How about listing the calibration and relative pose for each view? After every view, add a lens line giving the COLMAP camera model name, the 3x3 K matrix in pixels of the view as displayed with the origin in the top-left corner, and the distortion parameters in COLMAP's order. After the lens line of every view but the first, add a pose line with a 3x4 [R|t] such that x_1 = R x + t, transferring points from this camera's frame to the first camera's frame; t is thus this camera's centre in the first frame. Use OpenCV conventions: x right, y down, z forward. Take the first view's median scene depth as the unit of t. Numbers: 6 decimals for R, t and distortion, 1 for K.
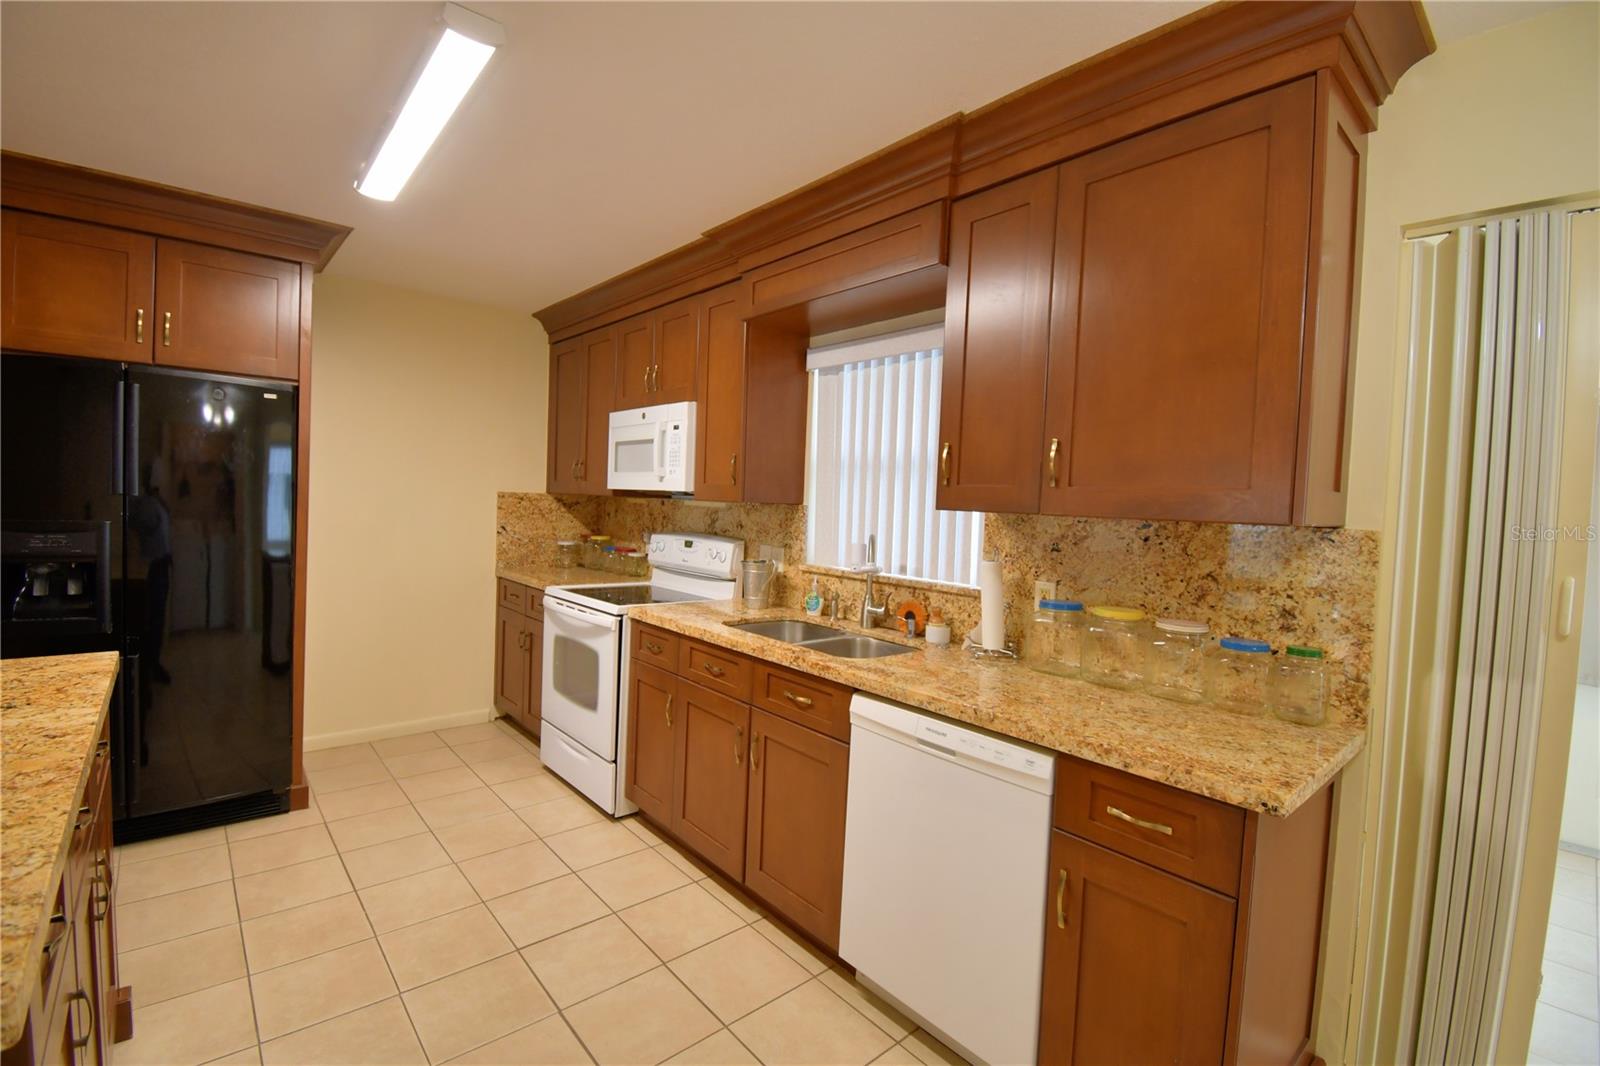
lens RADIAL K [[700.9, 0, 794.1], [0, 700.9, 529.8], [0, 0, 1]] dist [0.023706, -0.028226]
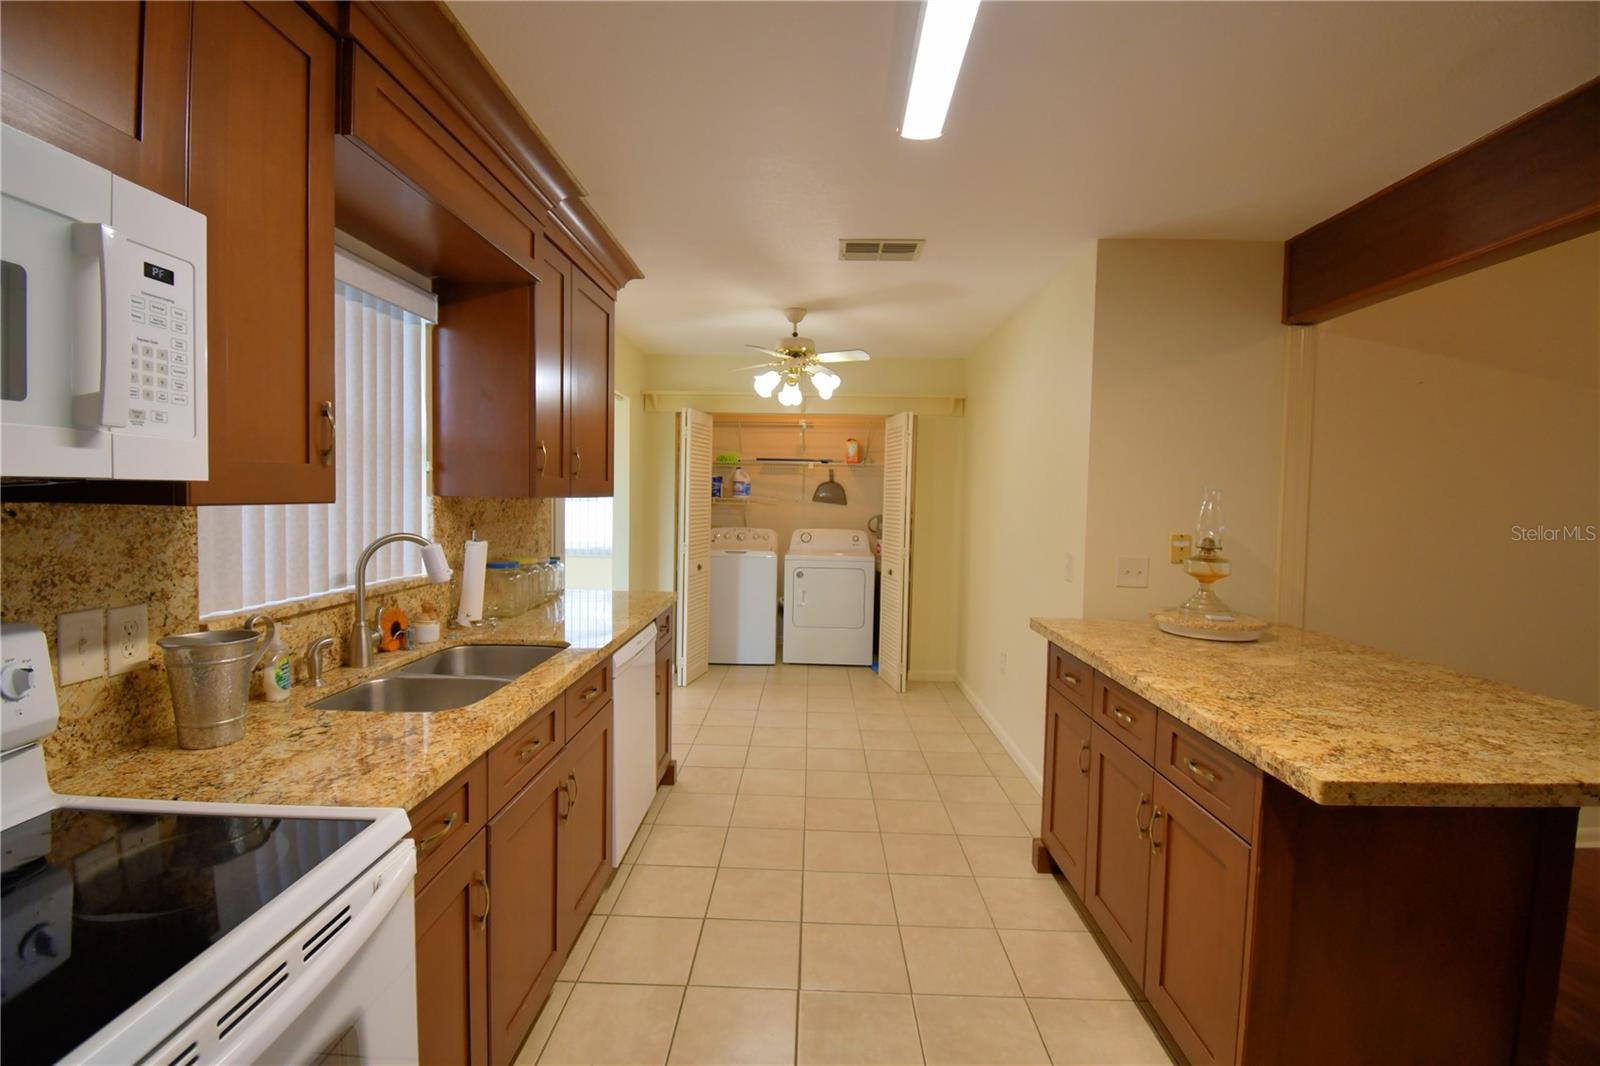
lens RADIAL K [[697.0, 0, 796.7], [0, 697.0, 526.5], [0, 0, 1]] dist [0.020108, -0.027690]
pose [[-0.737275, -0.085201, 0.670199, -0.703914], [-0.021164, 0.994442, 0.103139, -0.087151], [-0.675261, 0.061858, -0.734980, 1.248068]]
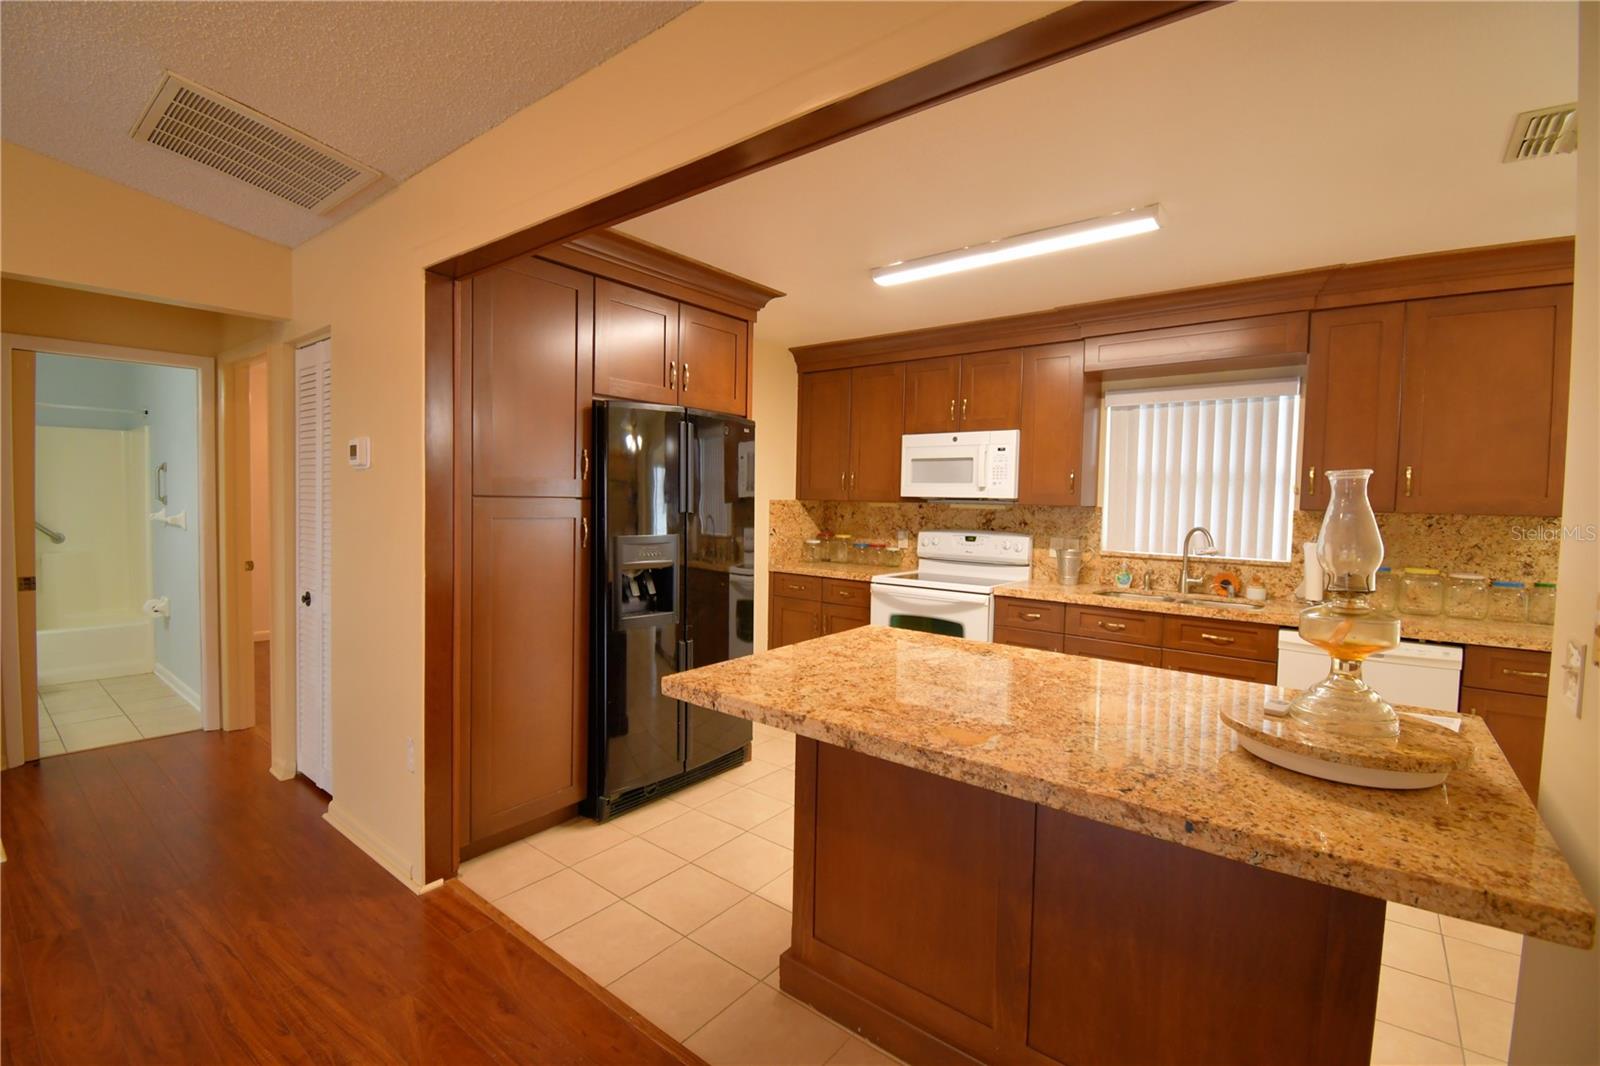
lens RADIAL K [[700.9, 0, 794.1], [0, 700.9, 529.8], [0, 0, 1]] dist [0.023706, -0.028226]
pose [[0.983070, -0.027542, 0.181149, -0.943927], [0.025808, 0.999596, 0.011921, -0.026337], [-0.181405, -0.007044, 0.983383, -0.257588]]
